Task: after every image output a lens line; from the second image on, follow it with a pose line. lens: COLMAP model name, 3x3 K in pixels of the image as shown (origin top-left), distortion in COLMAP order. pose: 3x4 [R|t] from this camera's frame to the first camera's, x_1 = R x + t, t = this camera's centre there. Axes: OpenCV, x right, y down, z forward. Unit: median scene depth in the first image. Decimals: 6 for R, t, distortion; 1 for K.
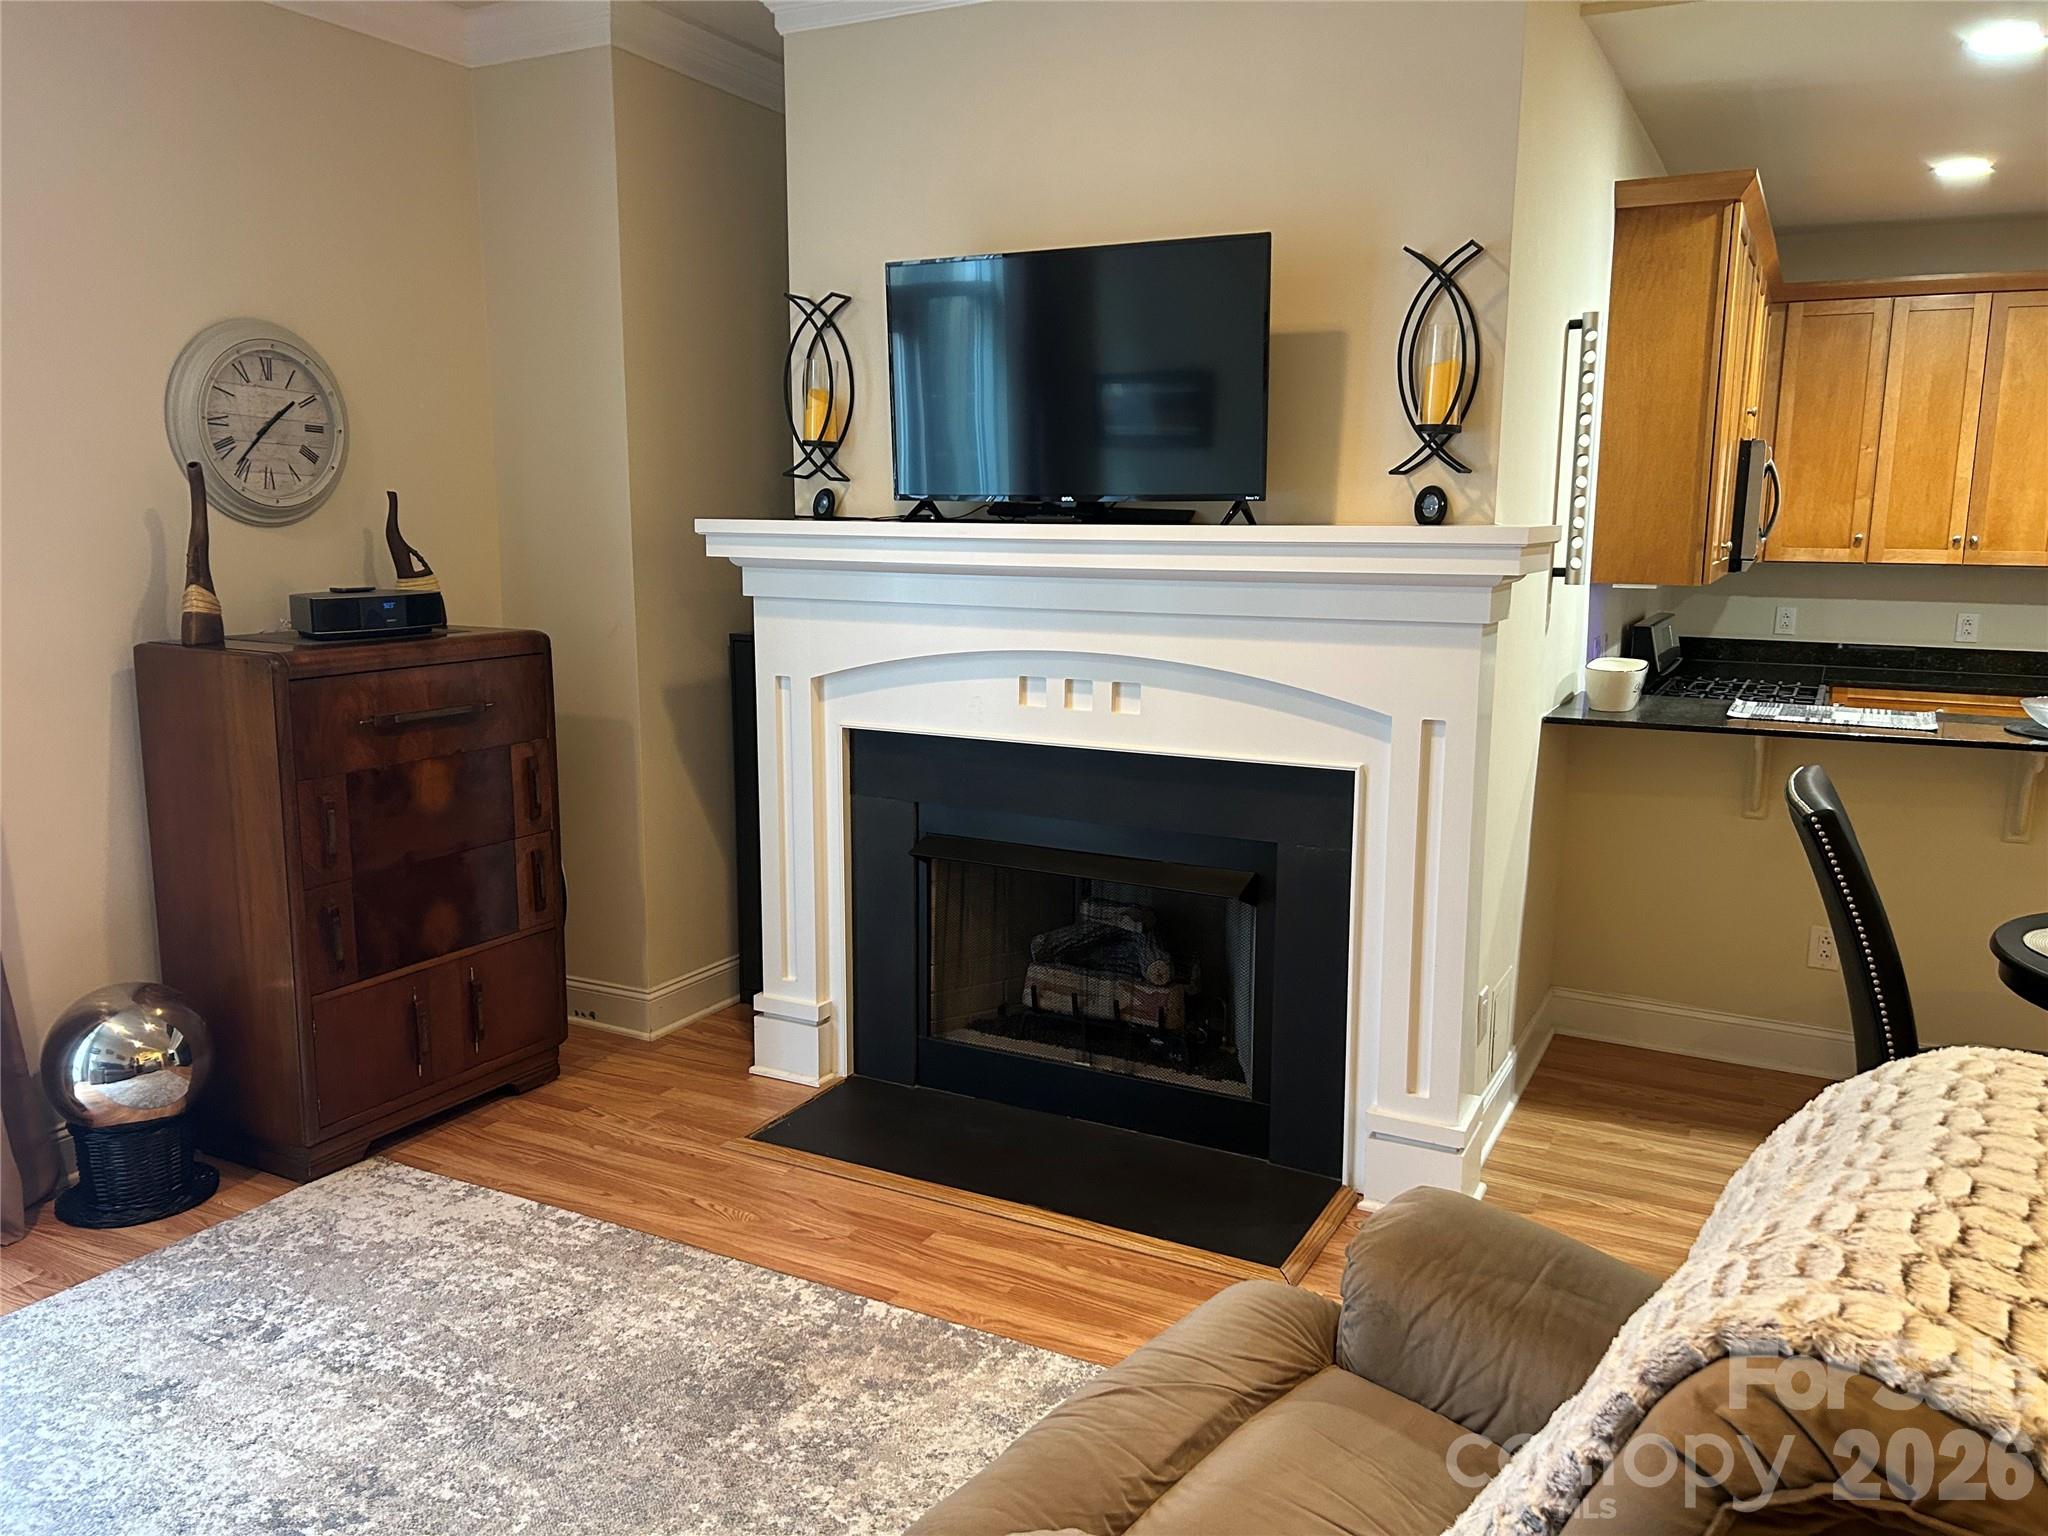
lens RADIAL K [[1536.5, 0, 1024.0], [0, 1536.5, 768.0], [0, 0, 1]] dist [0.019783, -0.009981]
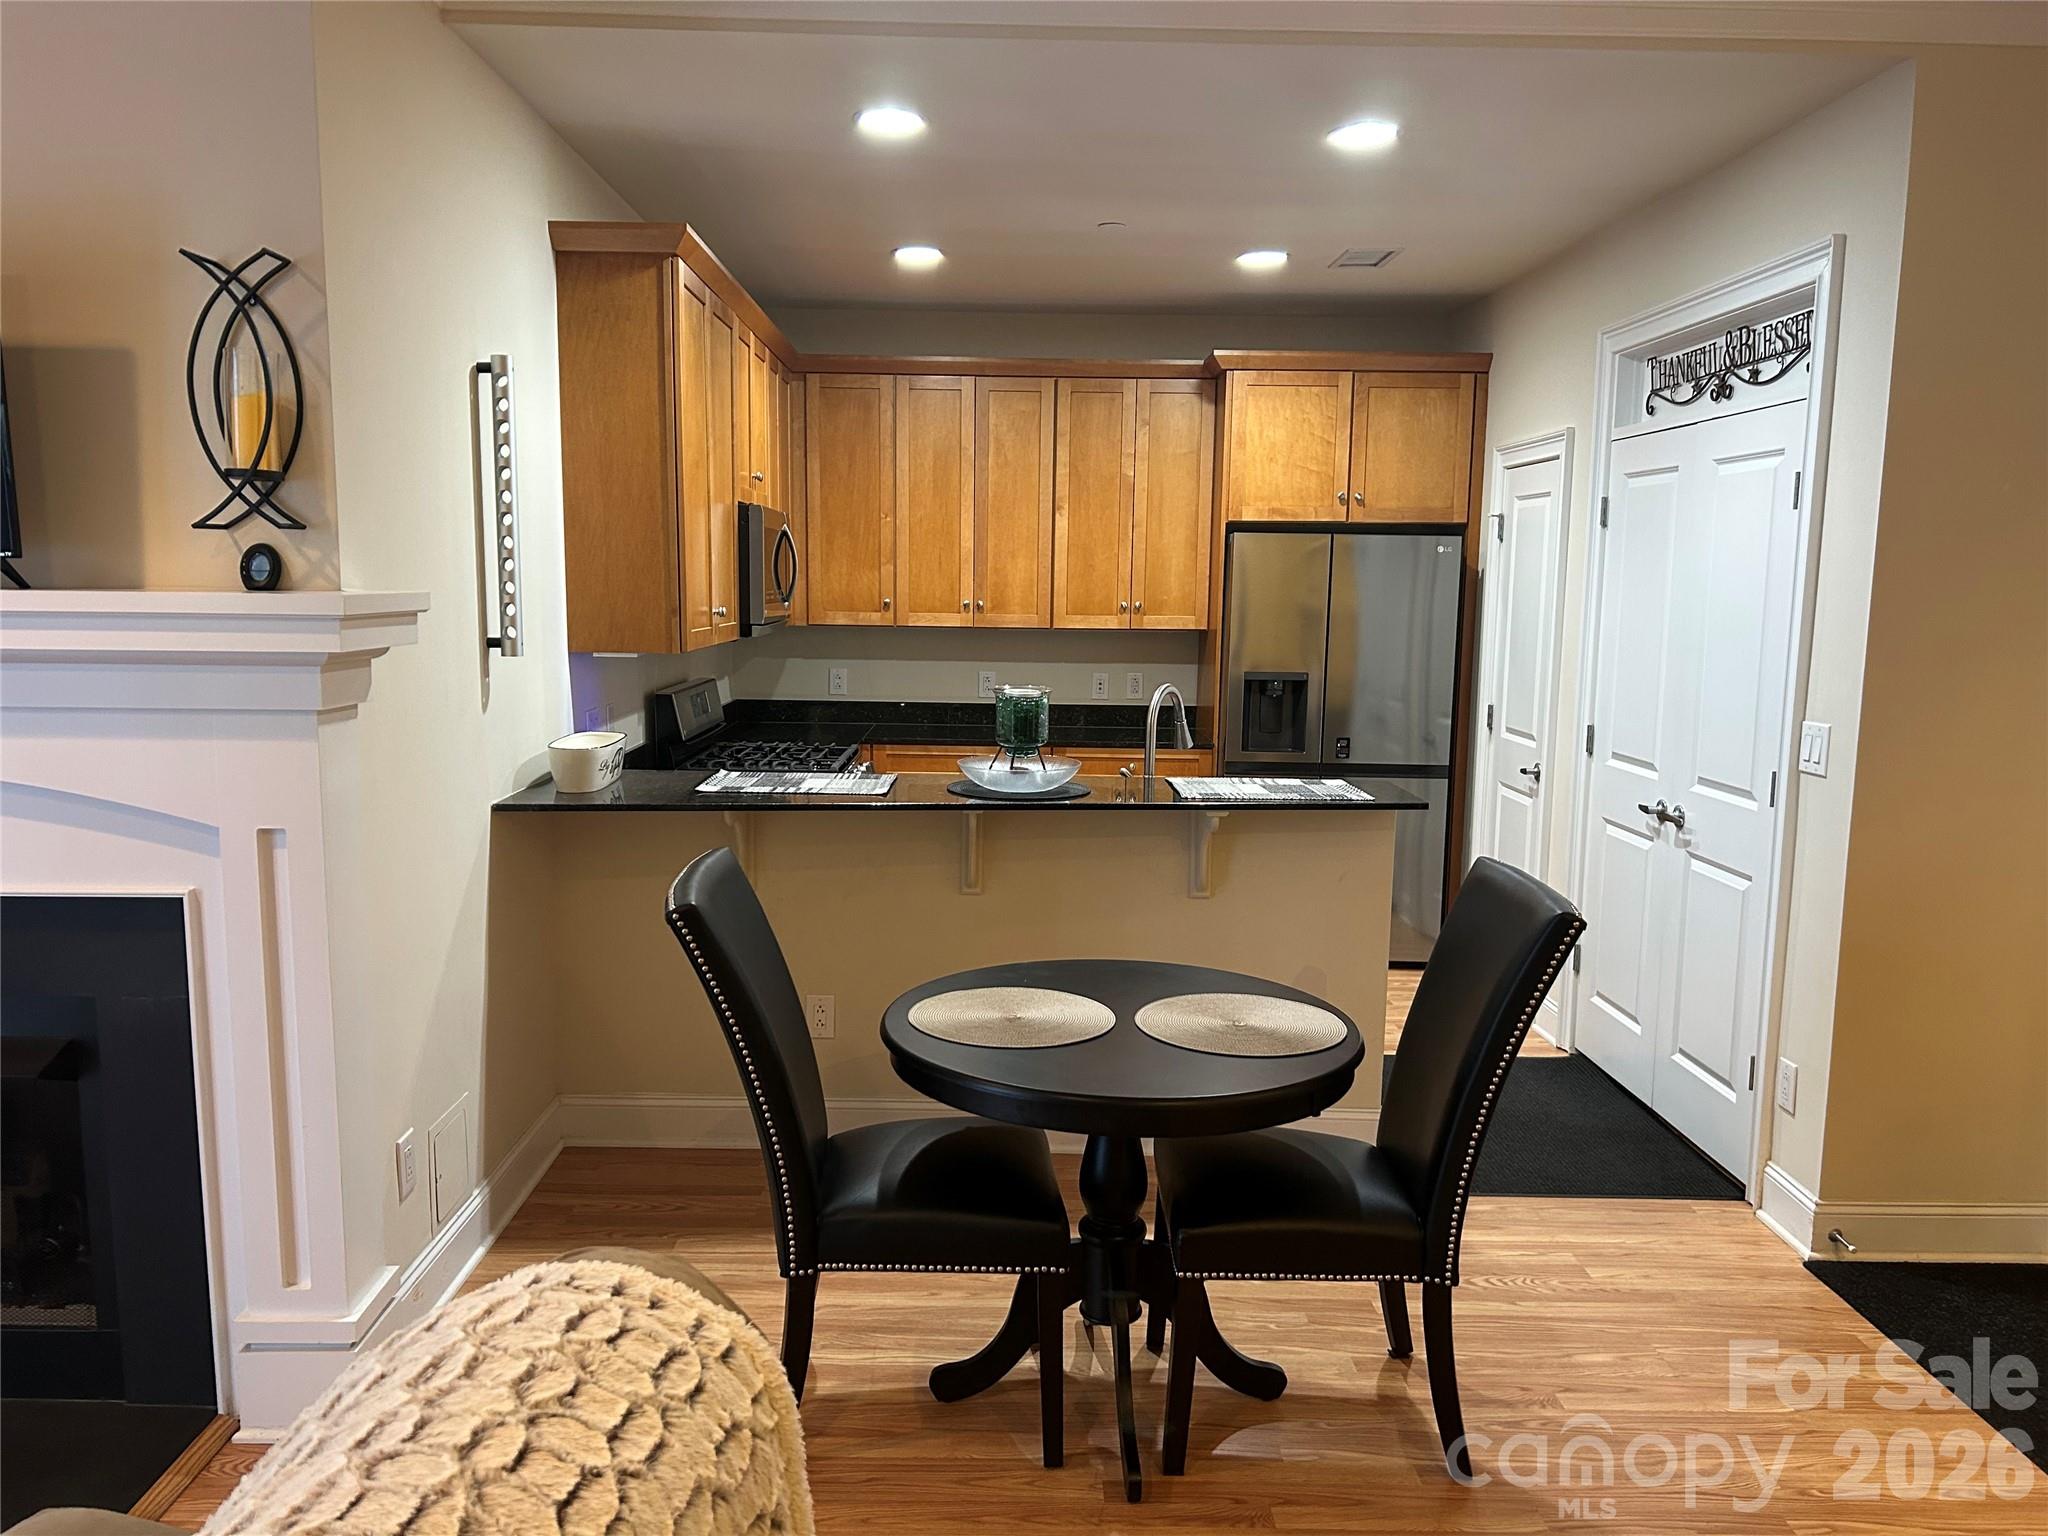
lens RADIAL K [[1558.3, 0, 987.4], [0, 1558.3, 767.3], [0, 0, 1]] dist [0.073038, -0.091296]
pose [[0.882195, -0.051703, 0.468036, 0.169861], [0.070371, 0.997268, -0.022475, -0.014489], [-0.465595, 0.052764, 0.883423, 0.066105]]
